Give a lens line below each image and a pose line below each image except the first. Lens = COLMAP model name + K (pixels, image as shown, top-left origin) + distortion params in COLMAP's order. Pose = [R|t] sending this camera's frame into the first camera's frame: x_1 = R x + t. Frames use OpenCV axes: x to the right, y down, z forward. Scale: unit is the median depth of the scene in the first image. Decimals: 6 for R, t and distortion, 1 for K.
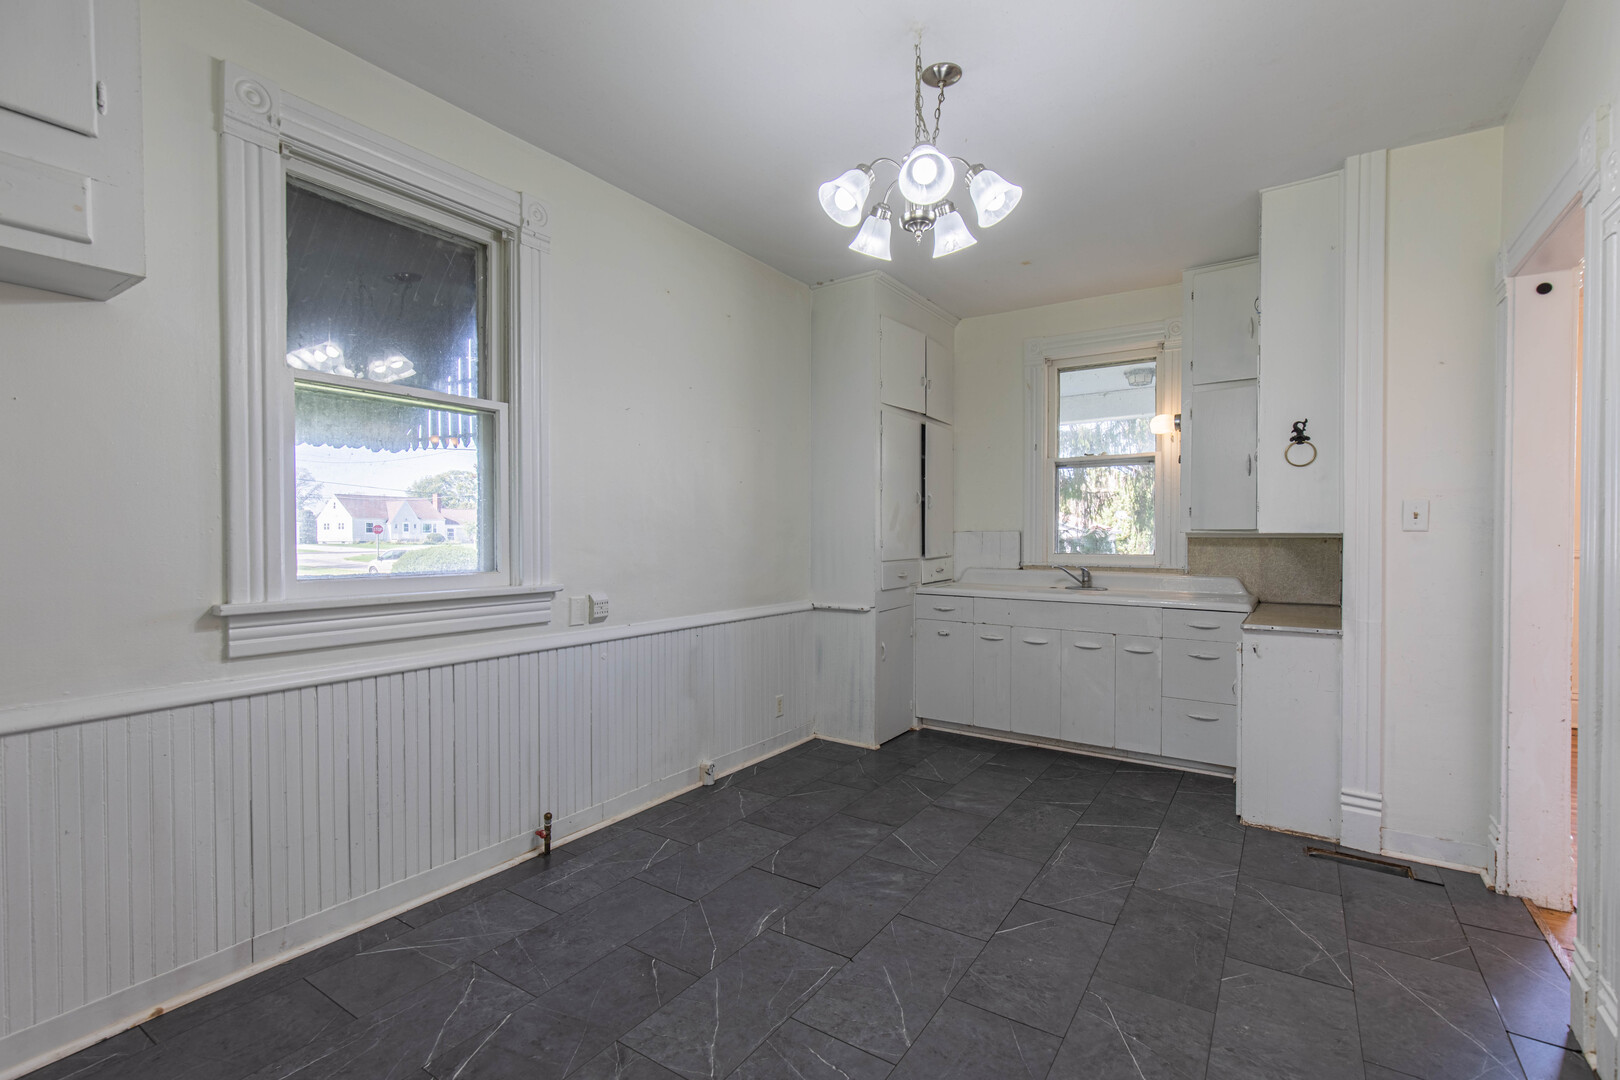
lens RADIAL K [[728.6, 0, 828.1], [0, 728.6, 542.9], [0, 0, 1]] dist [0.003216, 0.000724]
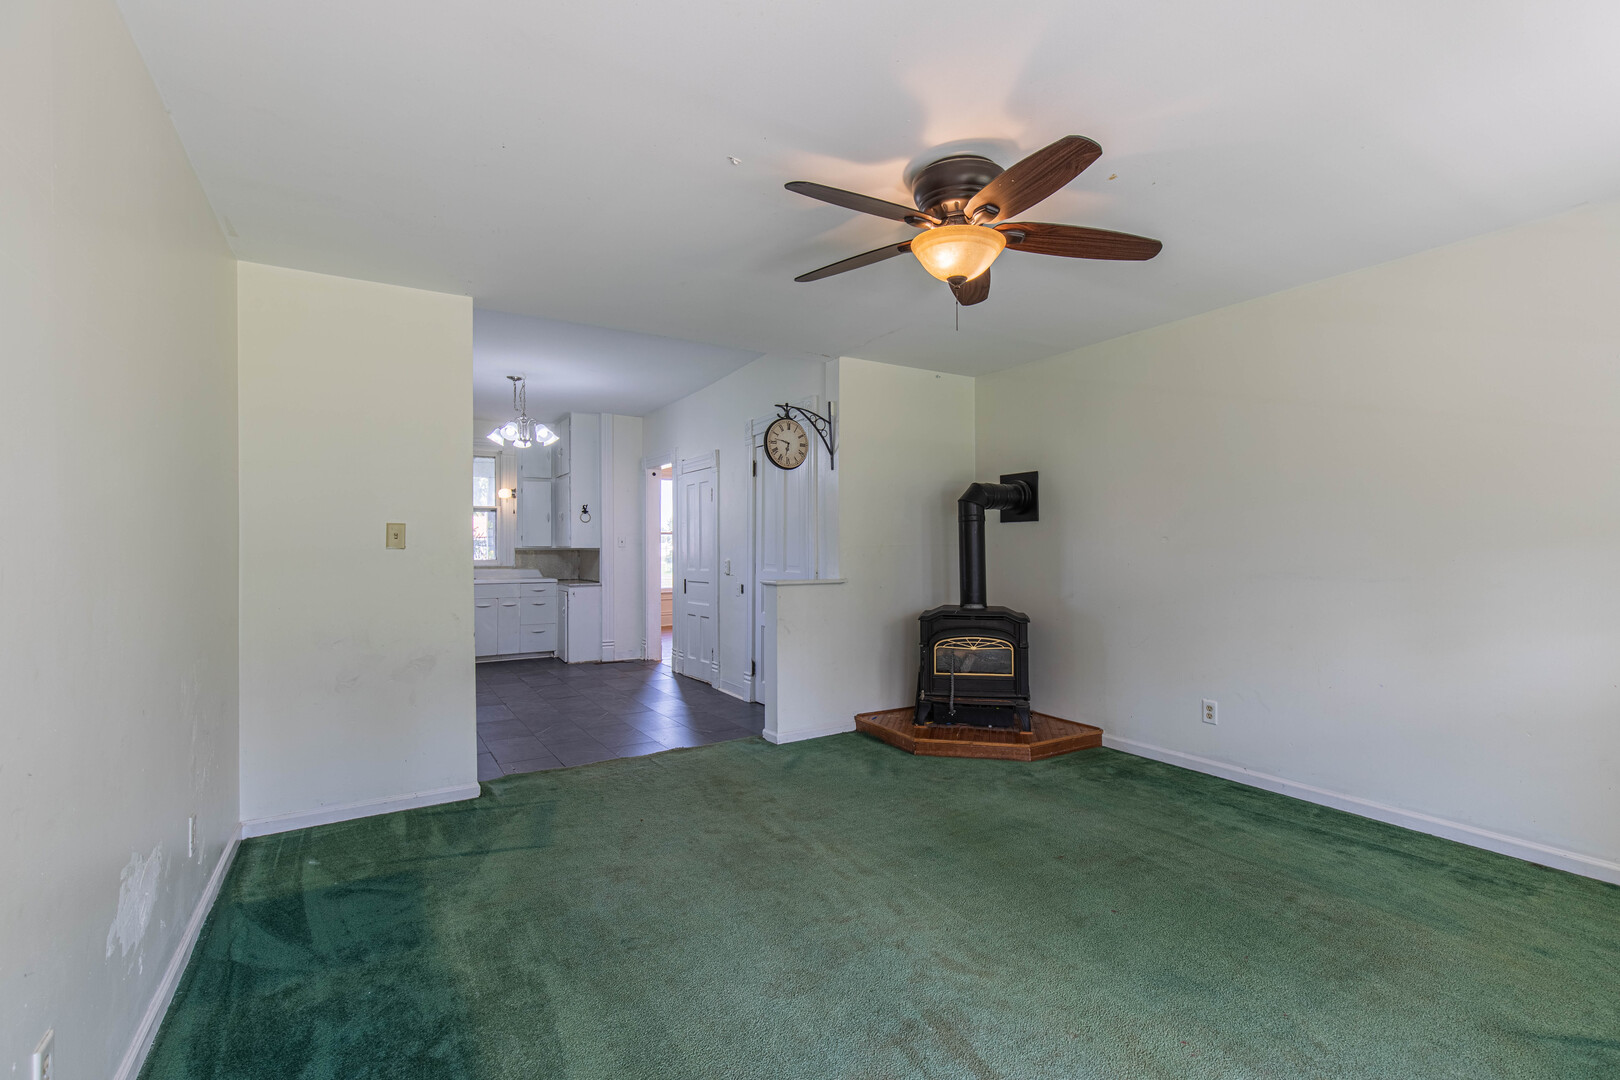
lens RADIAL K [[724.2, 0, 821.0], [0, 724.2, 543.2], [0, 0, 1]] dist [0.008197, 0.000020]
pose [[0.425985, 0.003466, 0.904724, -0.964474], [0.014326, 0.999841, -0.010575, 0.006403], [-0.904617, 0.017466, 0.425868, -0.622860]]
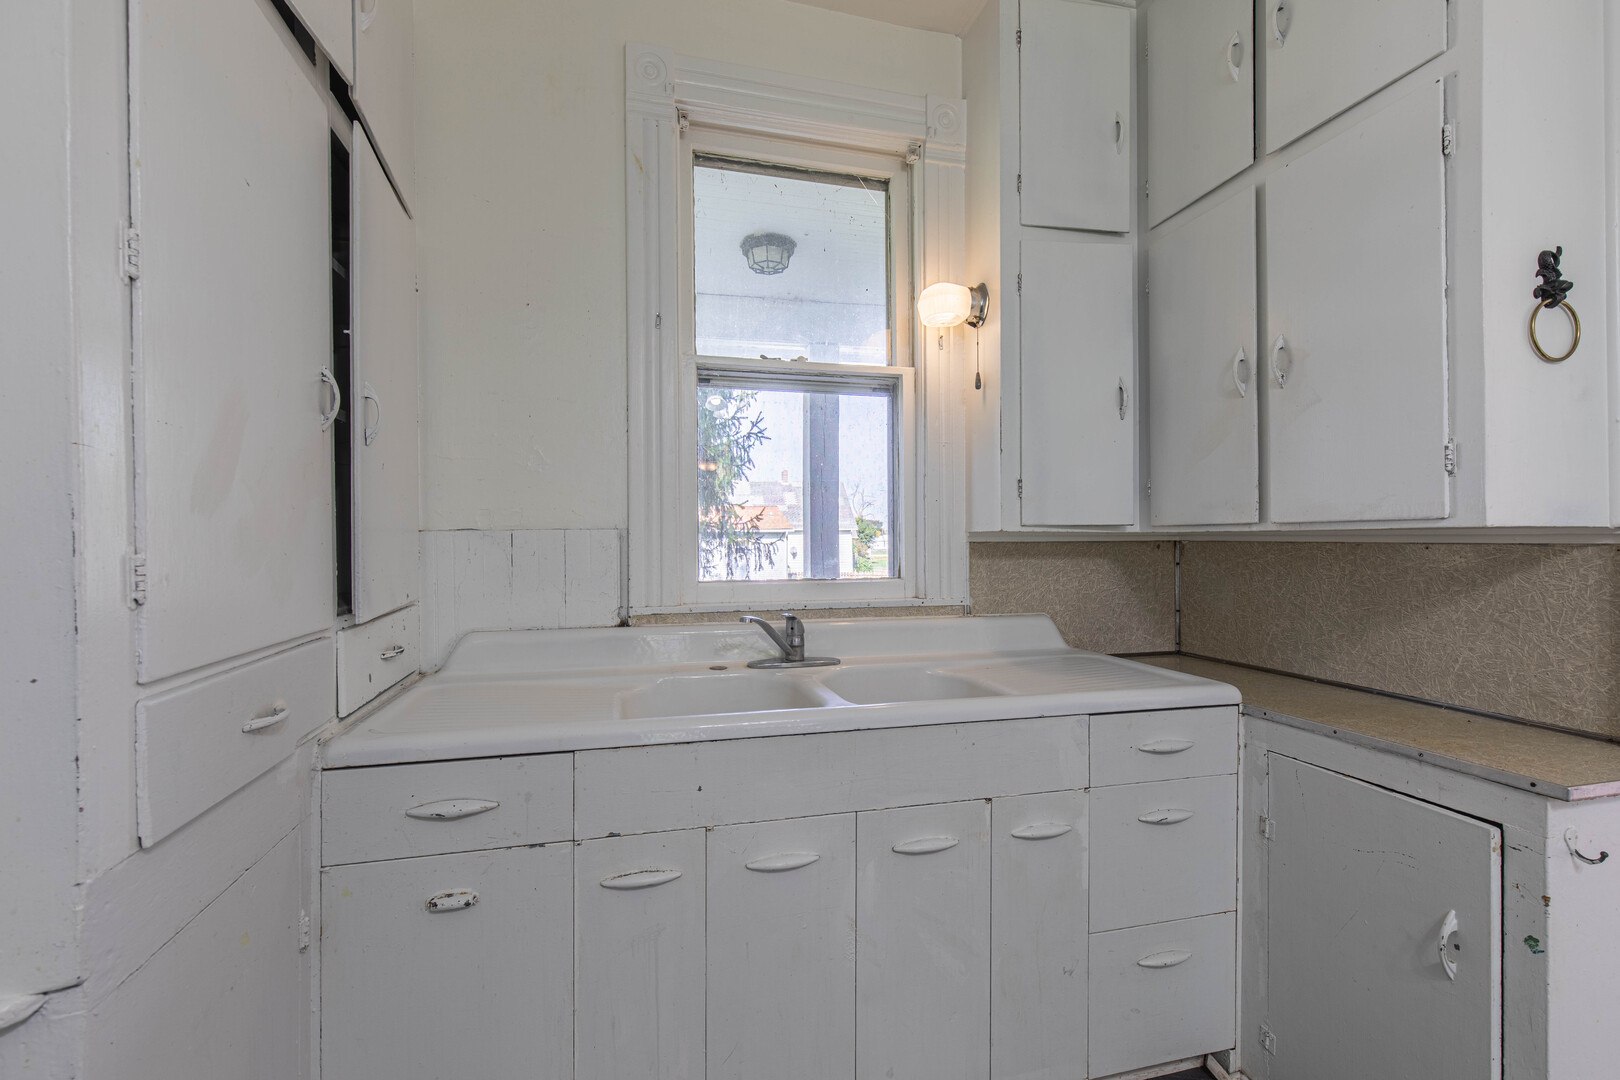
lens RADIAL K [[724.2, 0, 821.0], [0, 724.2, 543.2], [0, 0, 1]] dist [0.008197, 0.000020]
pose [[0.672156, -0.004898, 0.740393, 0.053163], [0.012430, 0.999912, -0.004669, -0.005343], [-0.740305, 0.012342, 0.672158, 0.741436]]
